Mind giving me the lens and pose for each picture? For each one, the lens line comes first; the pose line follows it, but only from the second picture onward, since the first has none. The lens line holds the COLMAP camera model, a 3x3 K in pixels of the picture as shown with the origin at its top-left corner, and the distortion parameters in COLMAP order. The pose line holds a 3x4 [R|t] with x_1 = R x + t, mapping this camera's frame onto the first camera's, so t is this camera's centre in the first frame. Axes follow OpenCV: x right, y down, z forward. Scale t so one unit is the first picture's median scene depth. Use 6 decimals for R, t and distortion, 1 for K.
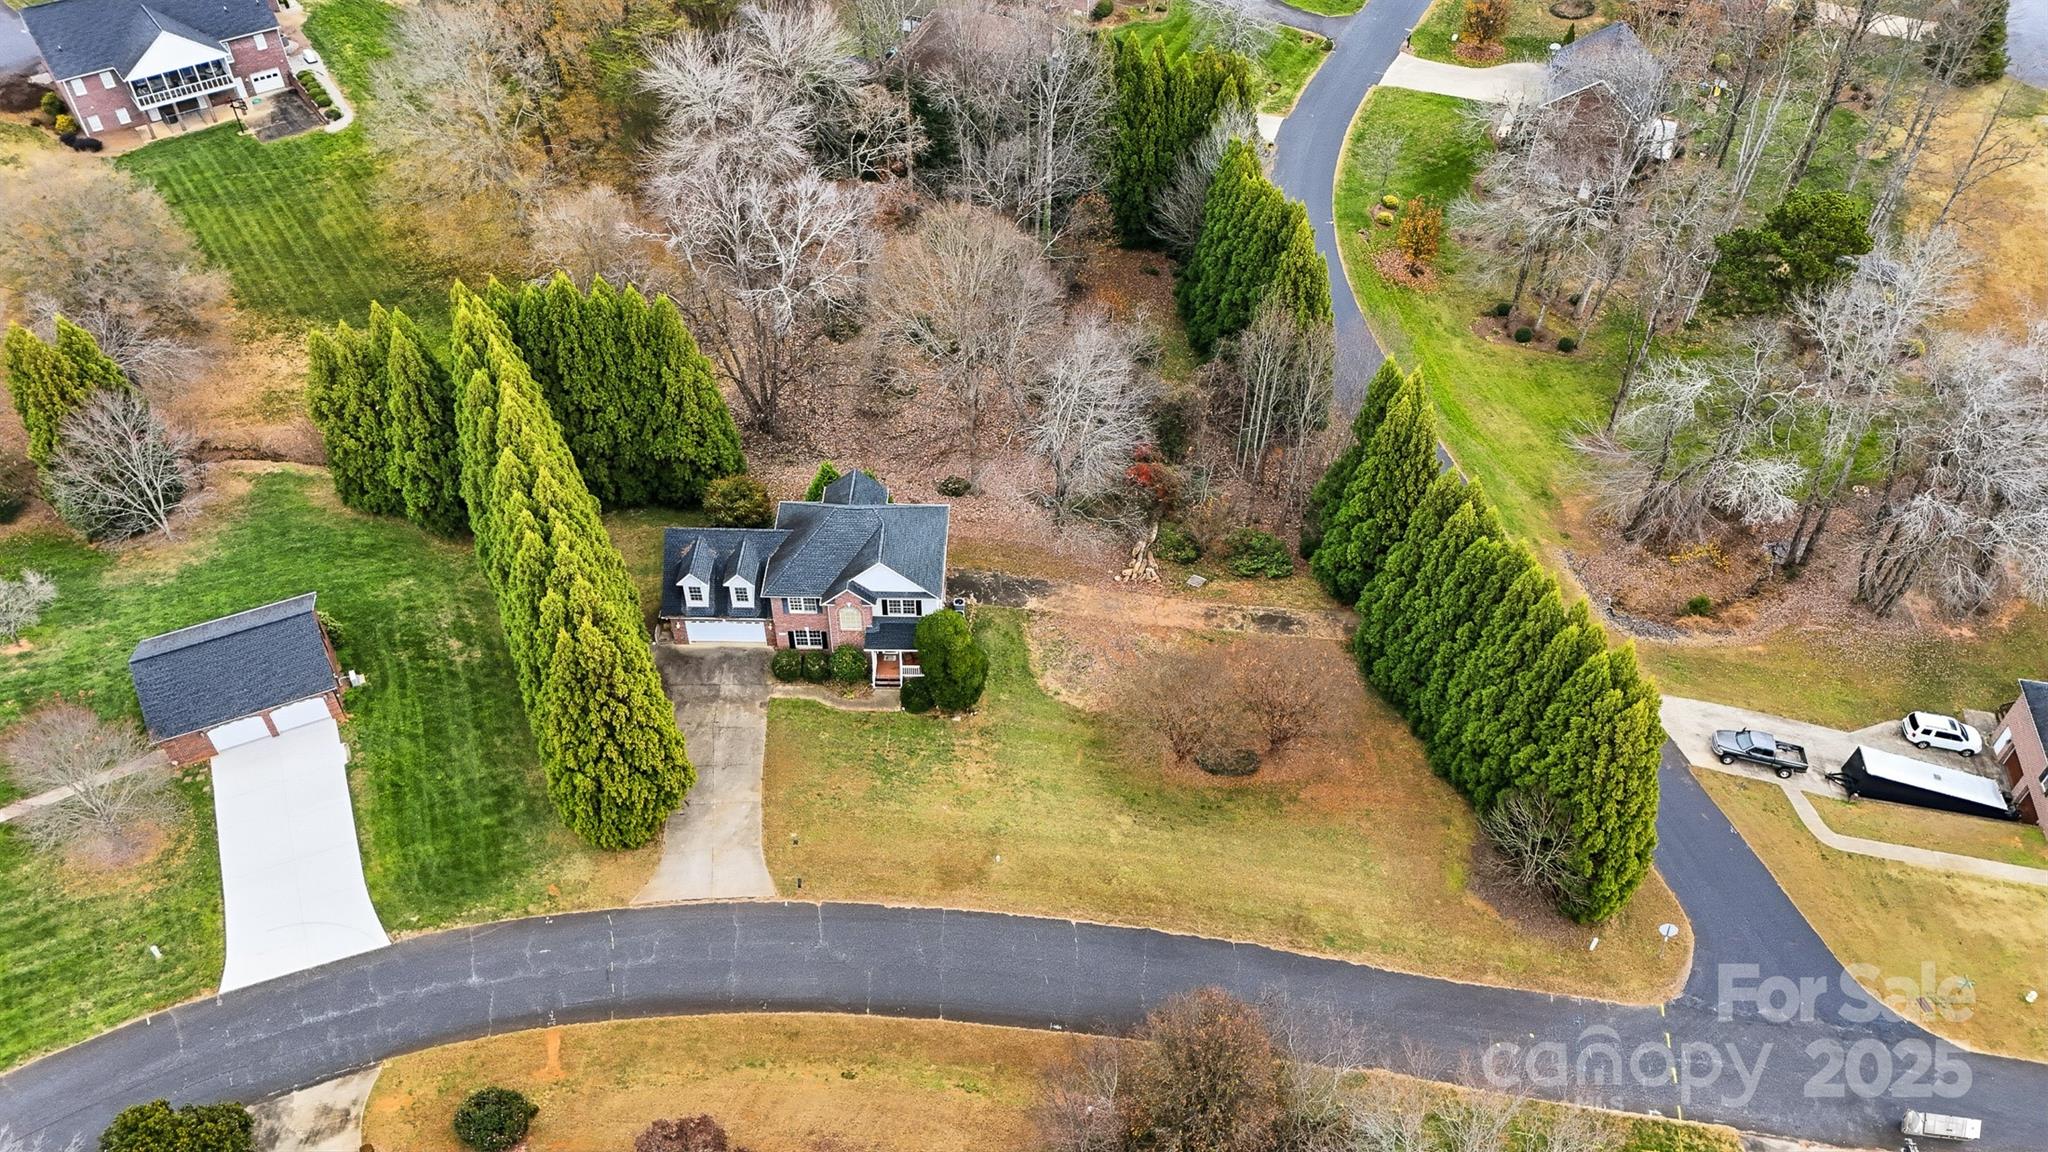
lens RADIAL K [[1499.8, 0, 1027.2], [0, 1499.8, 571.4], [0, 0, 1]] dist [0.069144, -0.059162]
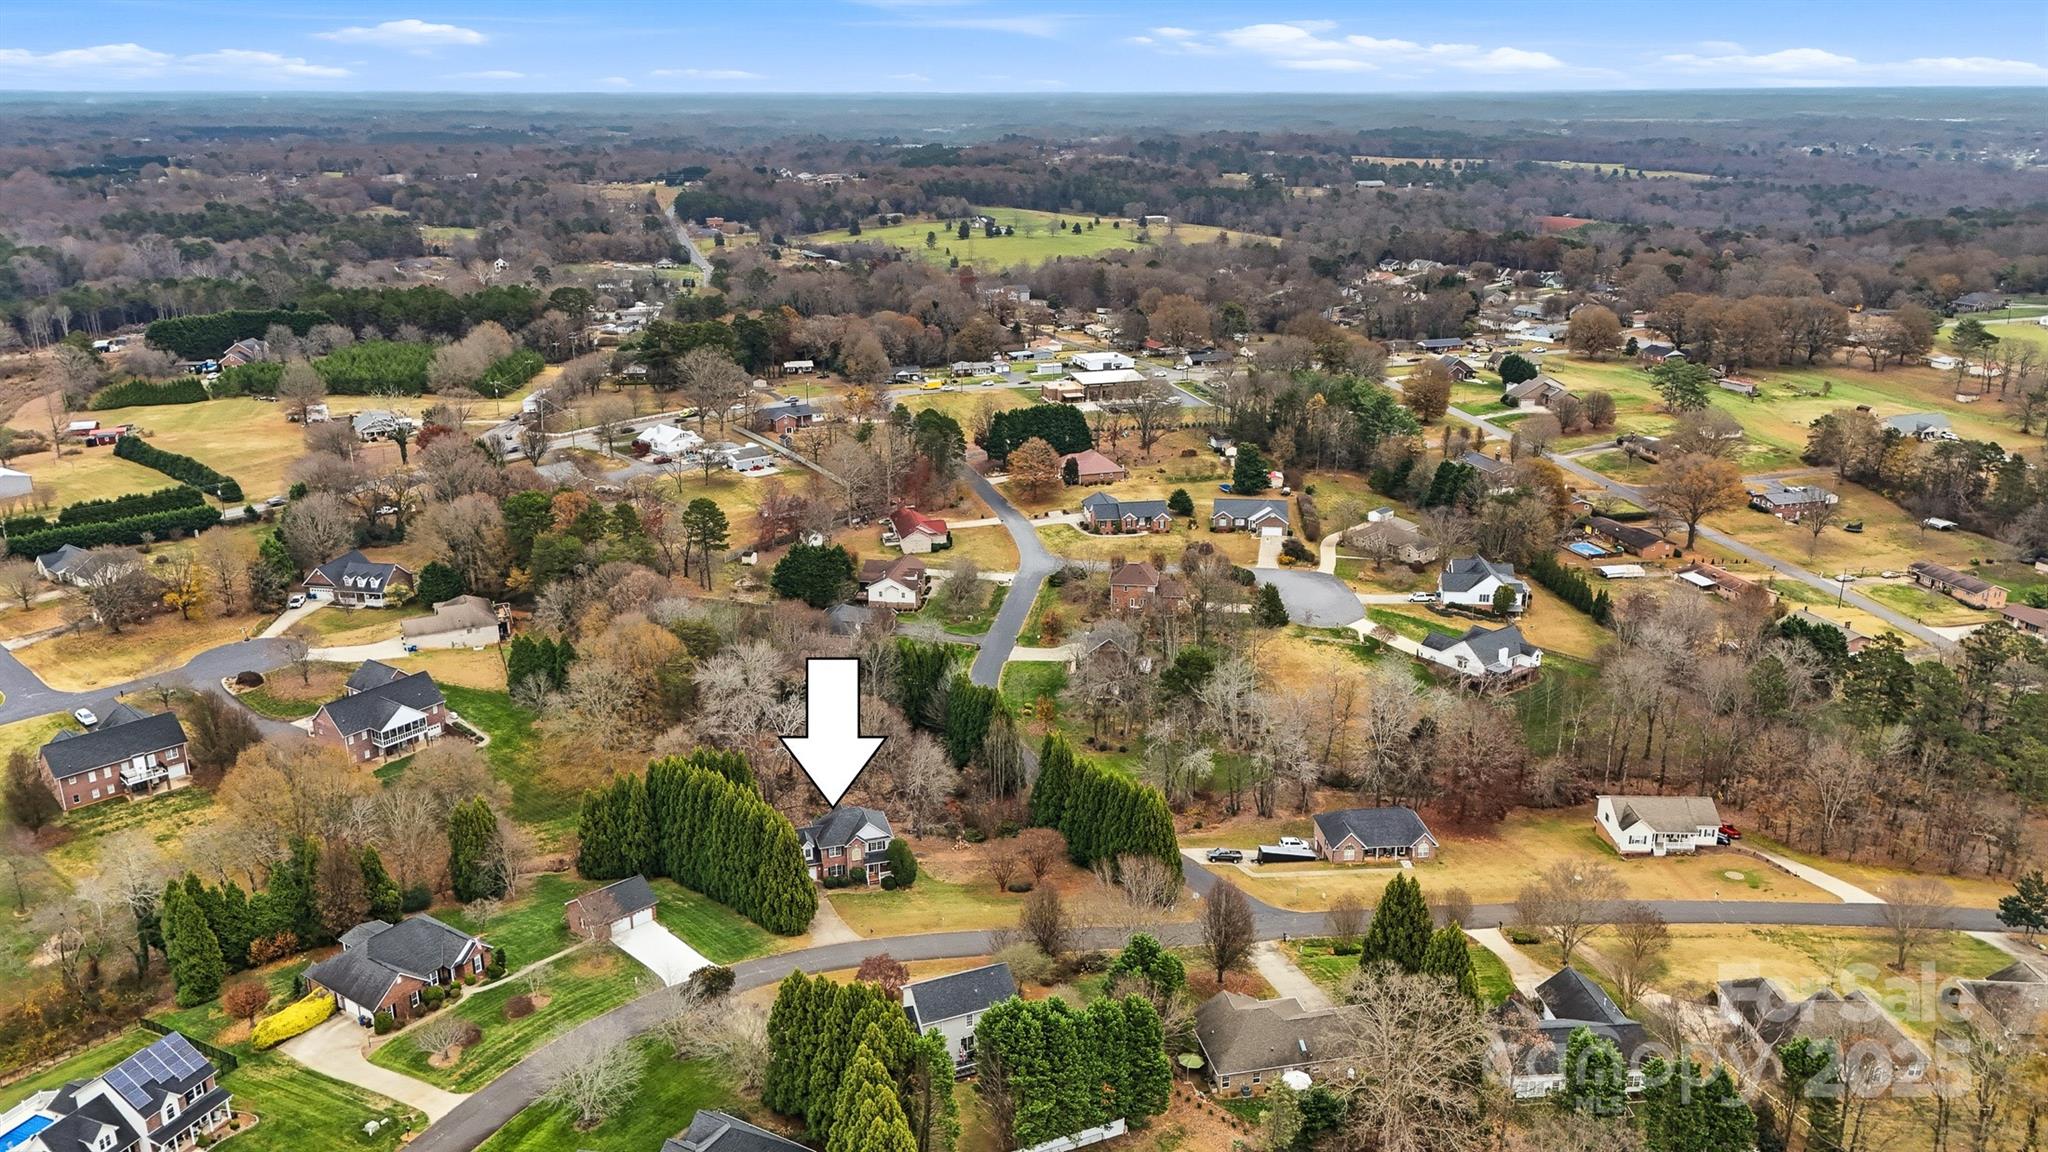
lens RADIAL K [[1499.8, 0, 1027.2], [0, 1499.8, 571.4], [0, 0, 1]] dist [0.069144, -0.059162]
pose [[0.956524, -0.108138, 0.270864, -0.438799], [0.216707, 0.885075, -0.411923, 0.650541], [-0.195190, 0.452713, 0.870030, -1.278519]]
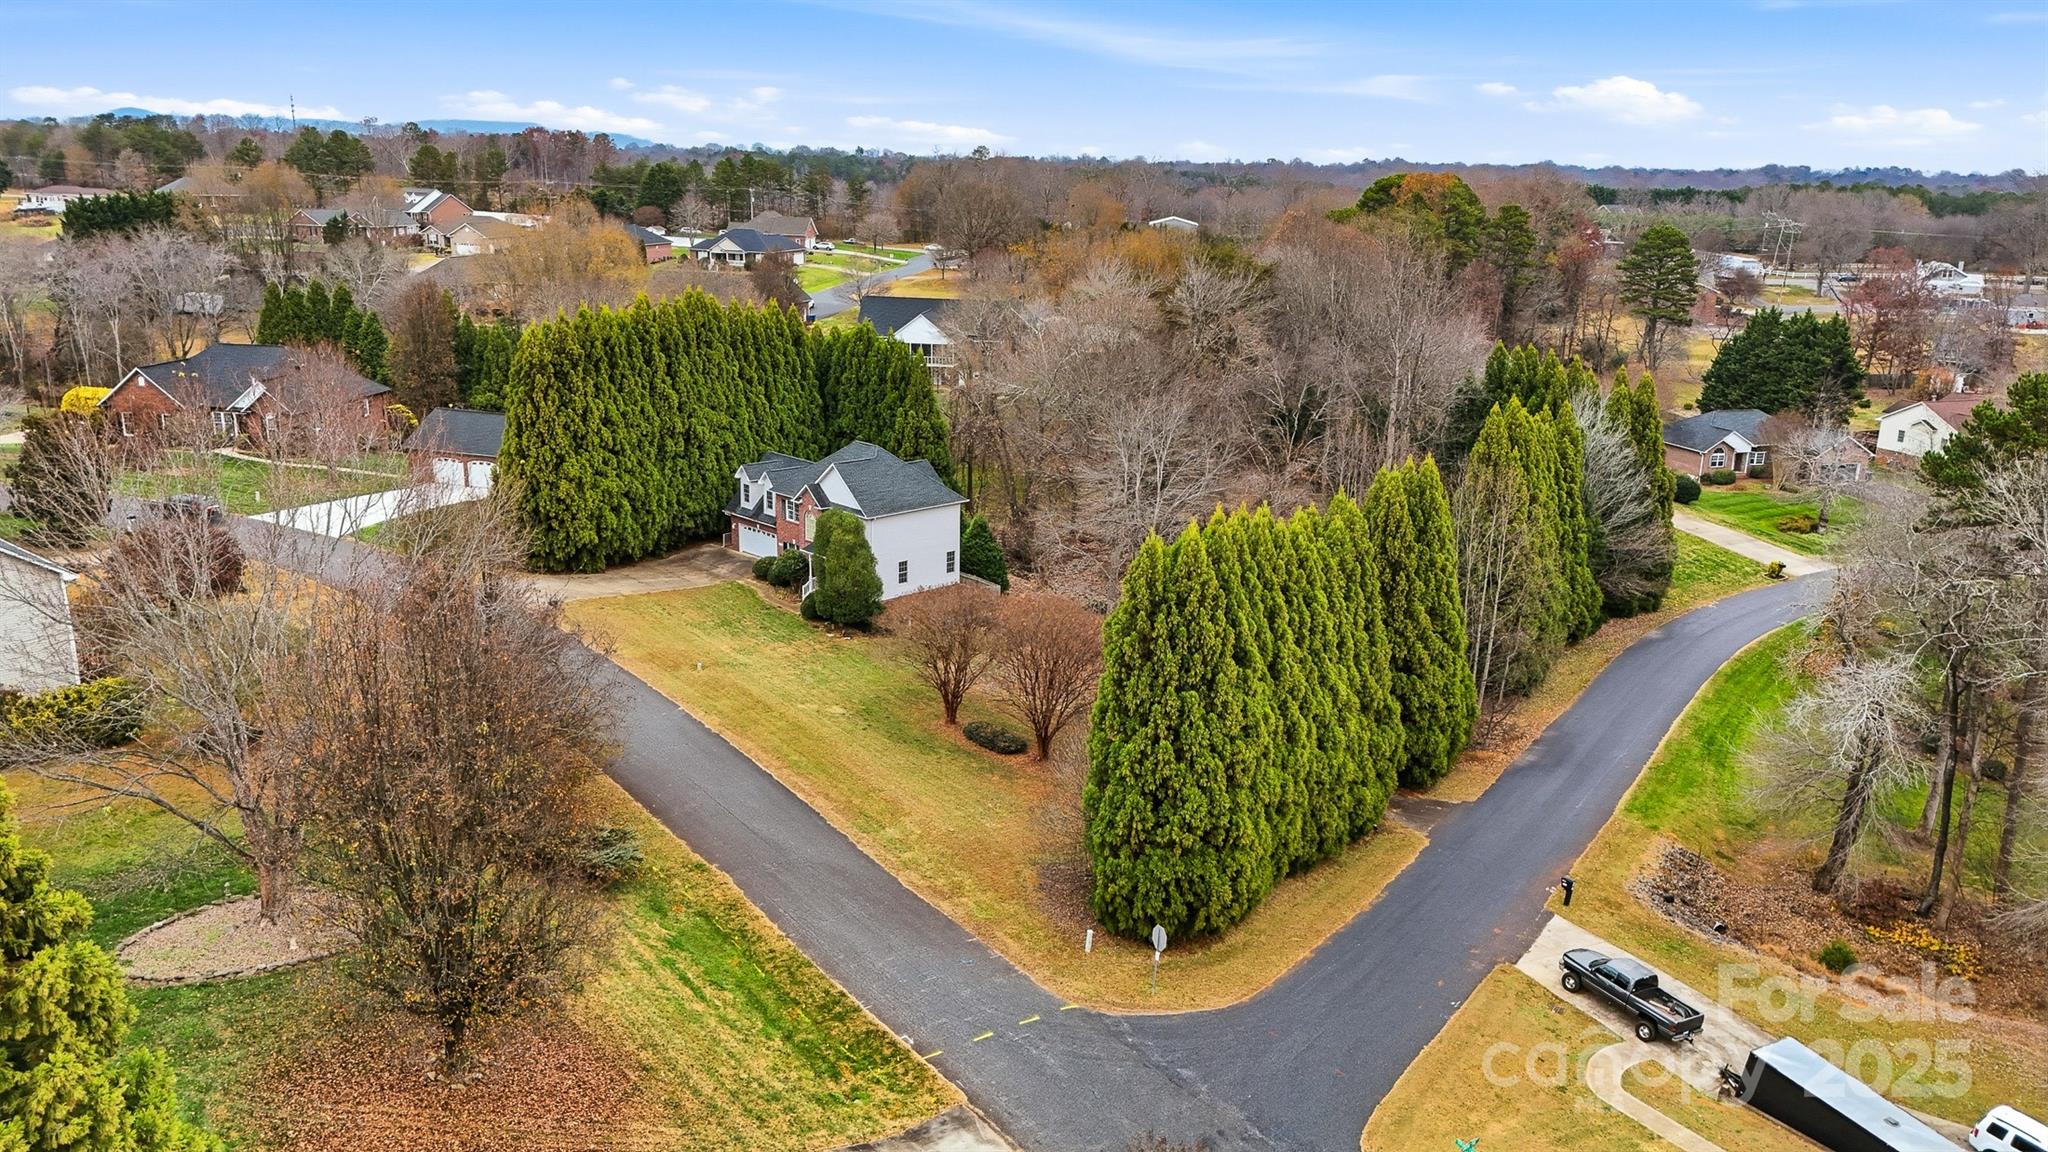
lens RADIAL K [[1499.8, 0, 1027.2], [0, 1499.8, 571.4], [0, 0, 1]] dist [0.069144, -0.059162]
pose [[0.705141, 0.184117, -0.684746, 0.707192], [-0.501307, 0.812410, -0.297794, 0.289221], [0.501466, 0.553255, 0.665163, 0.365405]]
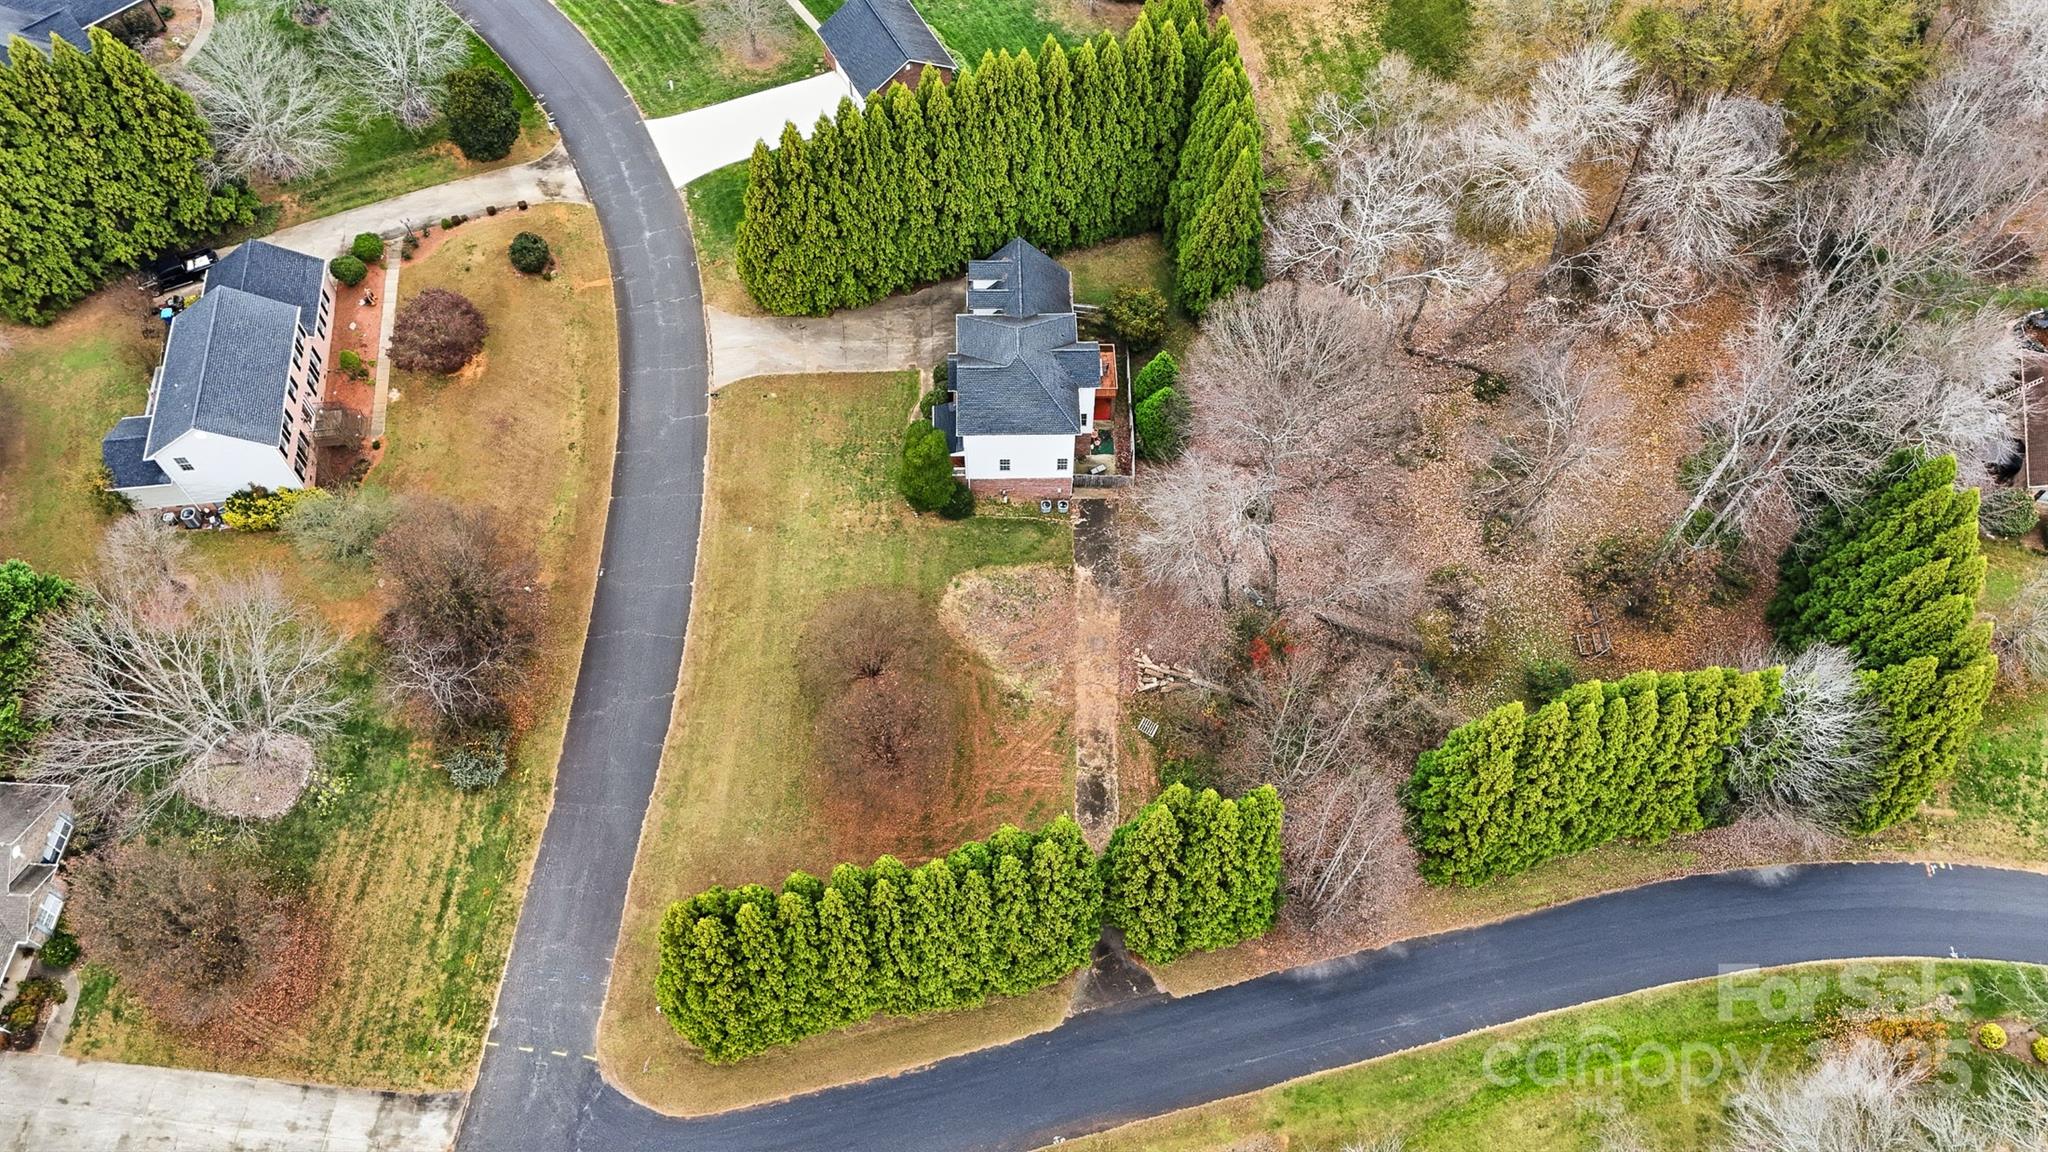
lens RADIAL K [[1499.8, 0, 1027.2], [0, 1499.8, 571.4], [0, 0, 1]] dist [0.069144, -0.059162]
pose [[0.032670, 0.845321, -0.533259, 0.610296], [-0.698692, 0.400831, 0.592592, -0.622729], [0.714677, 0.353224, 0.603714, 0.368724]]
